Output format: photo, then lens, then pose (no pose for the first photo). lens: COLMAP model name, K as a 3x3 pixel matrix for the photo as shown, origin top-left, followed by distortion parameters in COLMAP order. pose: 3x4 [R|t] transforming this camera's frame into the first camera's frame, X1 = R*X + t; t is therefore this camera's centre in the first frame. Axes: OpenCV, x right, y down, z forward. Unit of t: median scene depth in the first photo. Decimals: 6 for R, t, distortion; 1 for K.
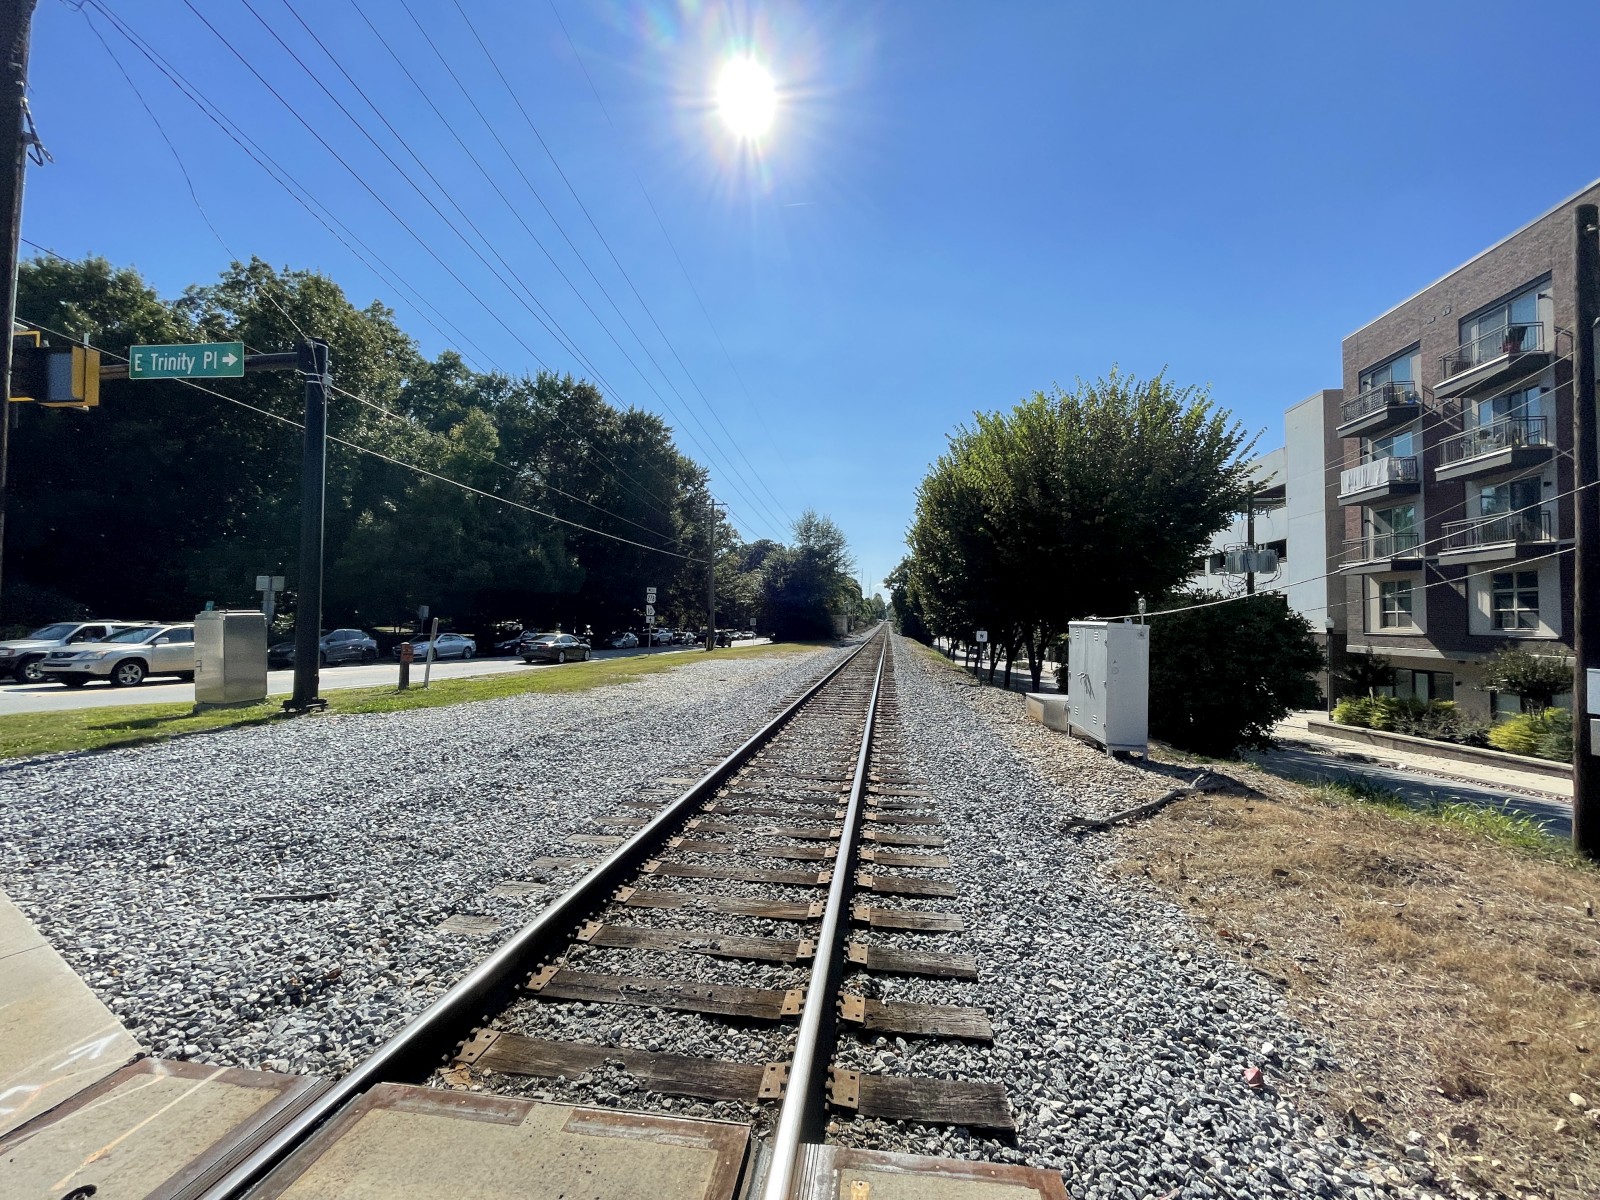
lens RADIAL K [[636.7, 0, 798.8], [0, 636.7, 596.9], [0, 0, 1]] dist [-0.002614, -0.000499]
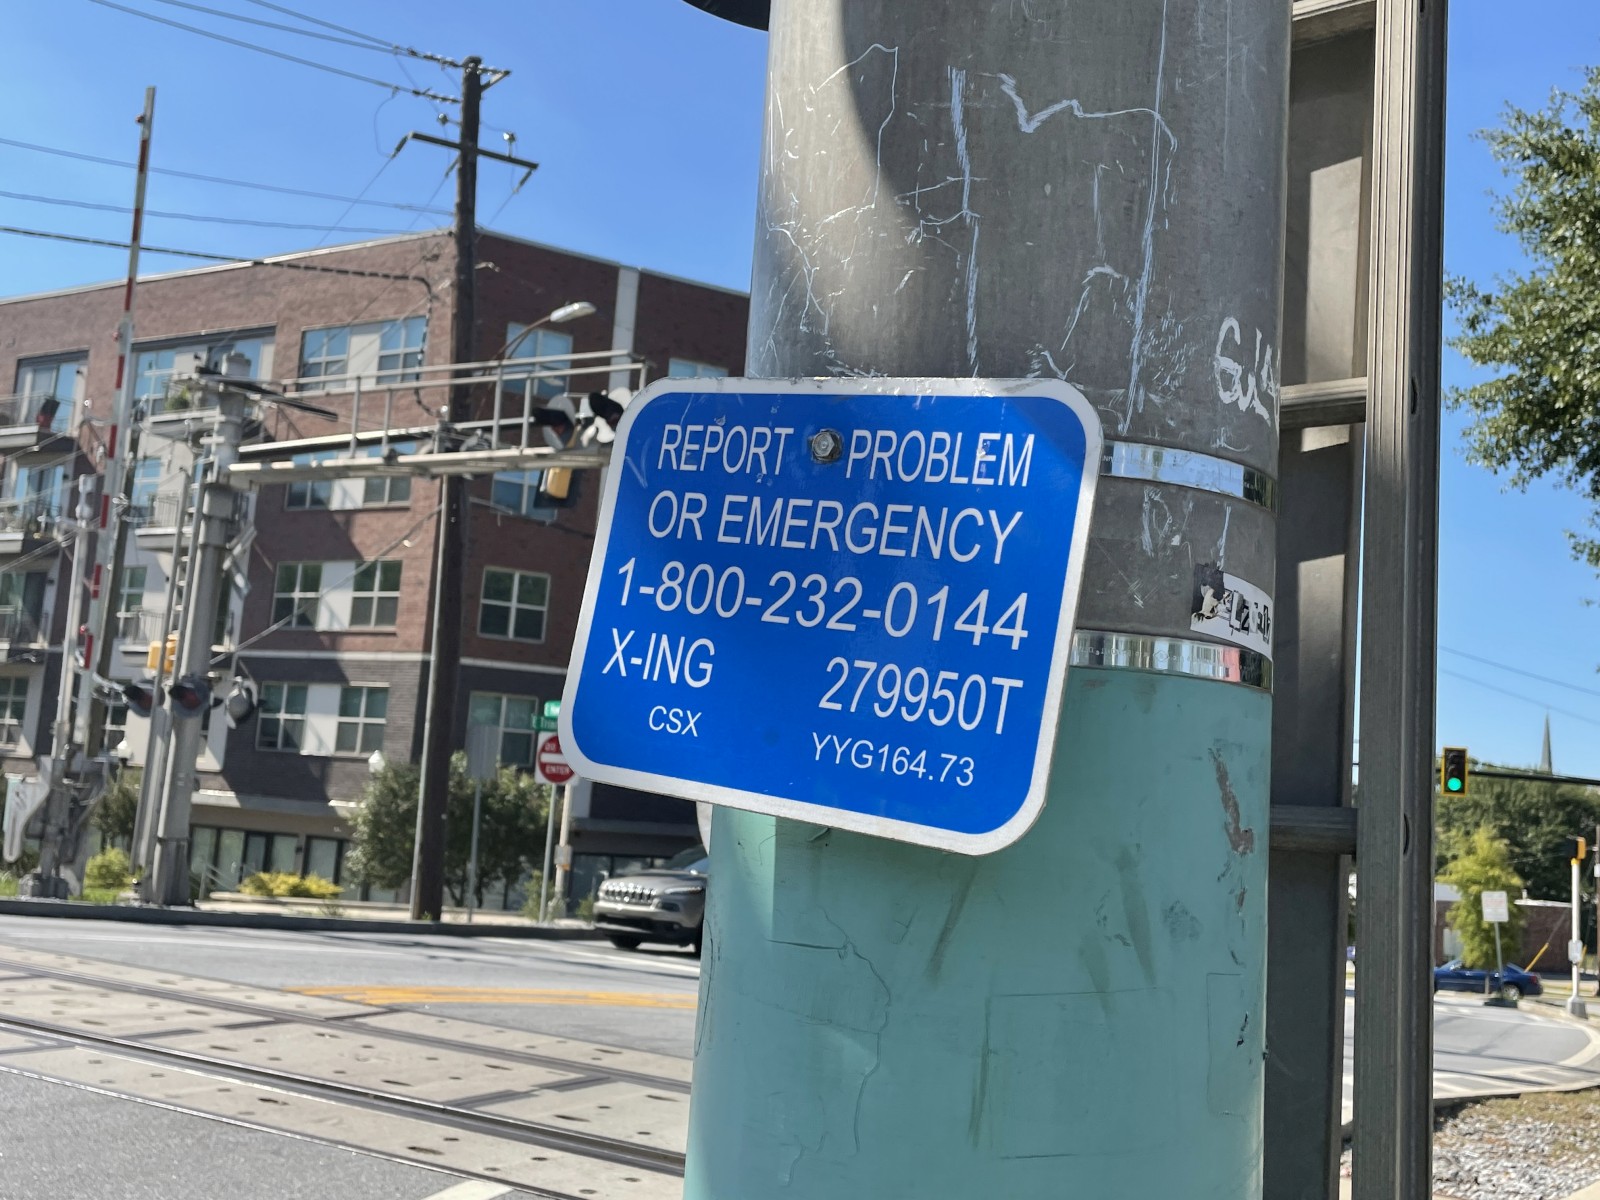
lens RADIAL K [[1611.3, 0, 808.3], [0, 1611.3, 590.0], [0, 0, 1]] dist [0.062101, 0.000000]
pose [[0.396078, 0.134042, 0.908381, -0.414219], [-0.100701, 0.989661, -0.102128, -0.035169], [-0.912678, -0.051024, 0.405481, -0.782488]]
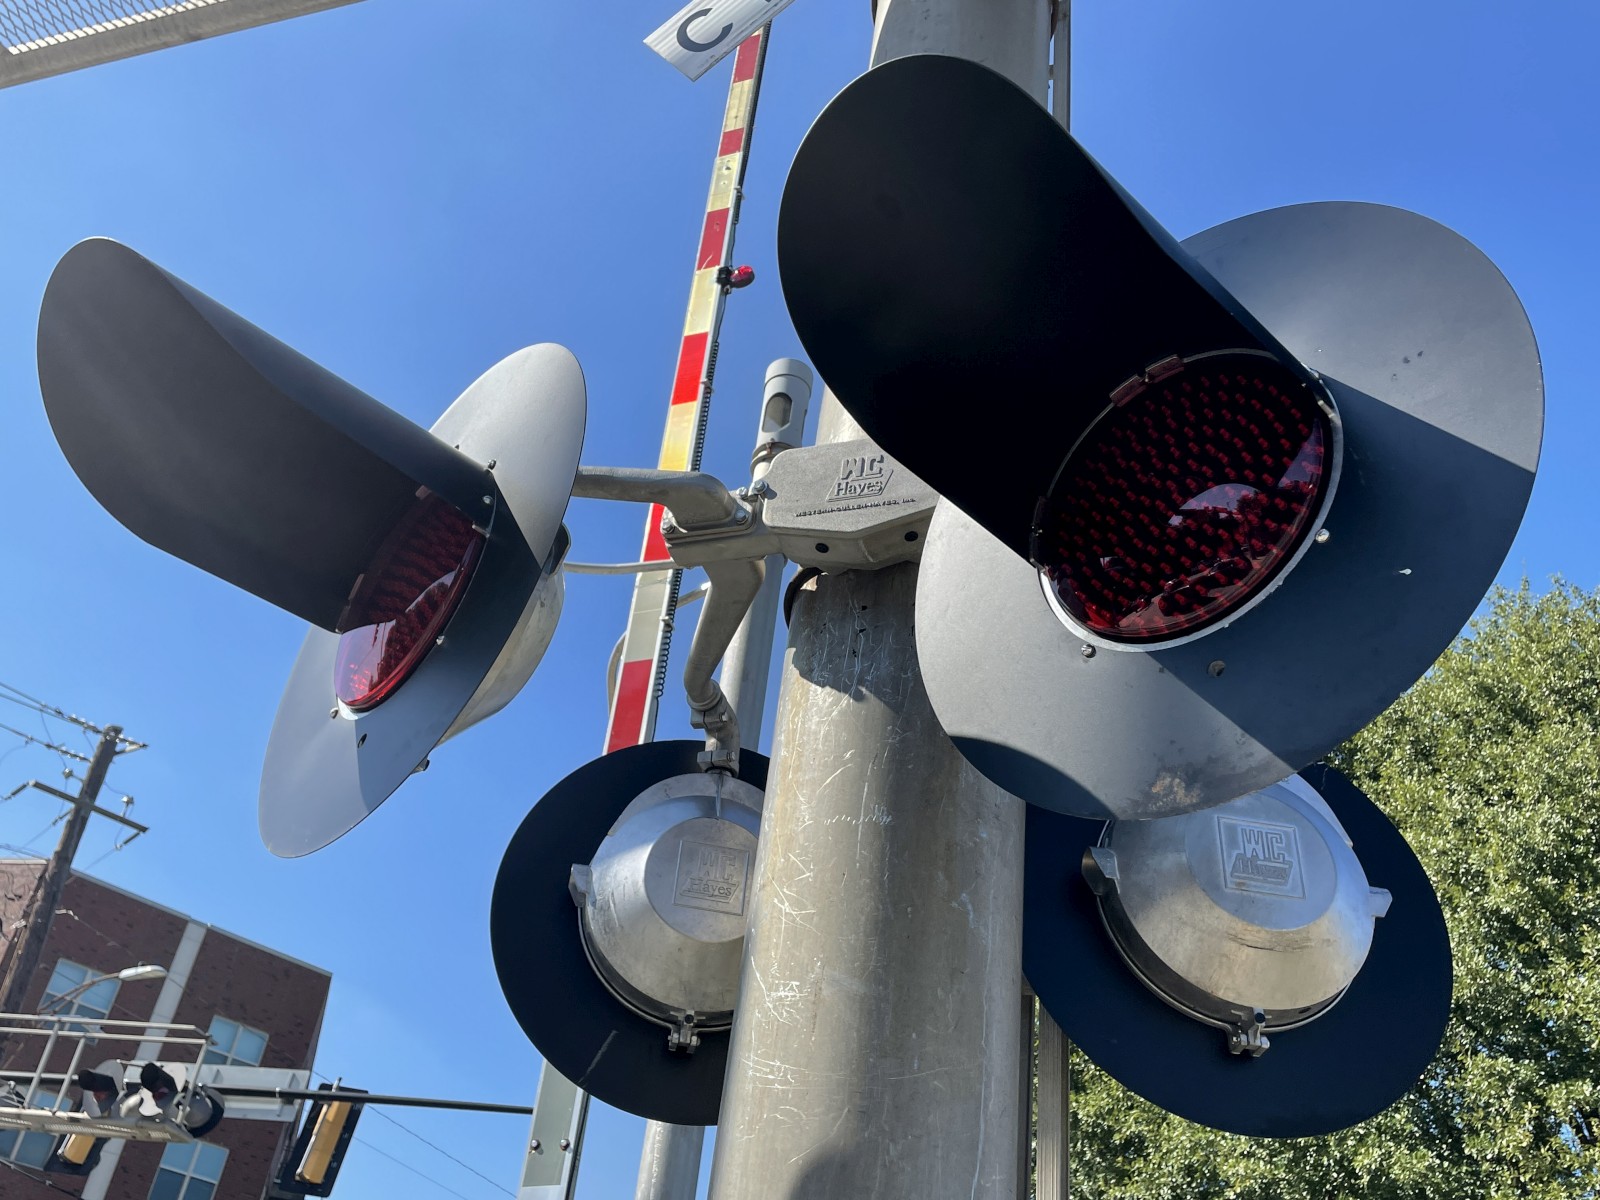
lens RADIAL K [[1432.8, 0, 786.3], [0, 1432.8, 641.0], [0, 0, 1]] dist [0.031723, -0.021814]
pose [[0.083162, 0.549814, 0.831137, -0.441968], [-0.167733, 0.829850, -0.532179, -0.043999], [-0.982319, -0.095152, 0.161234, -0.773271]]
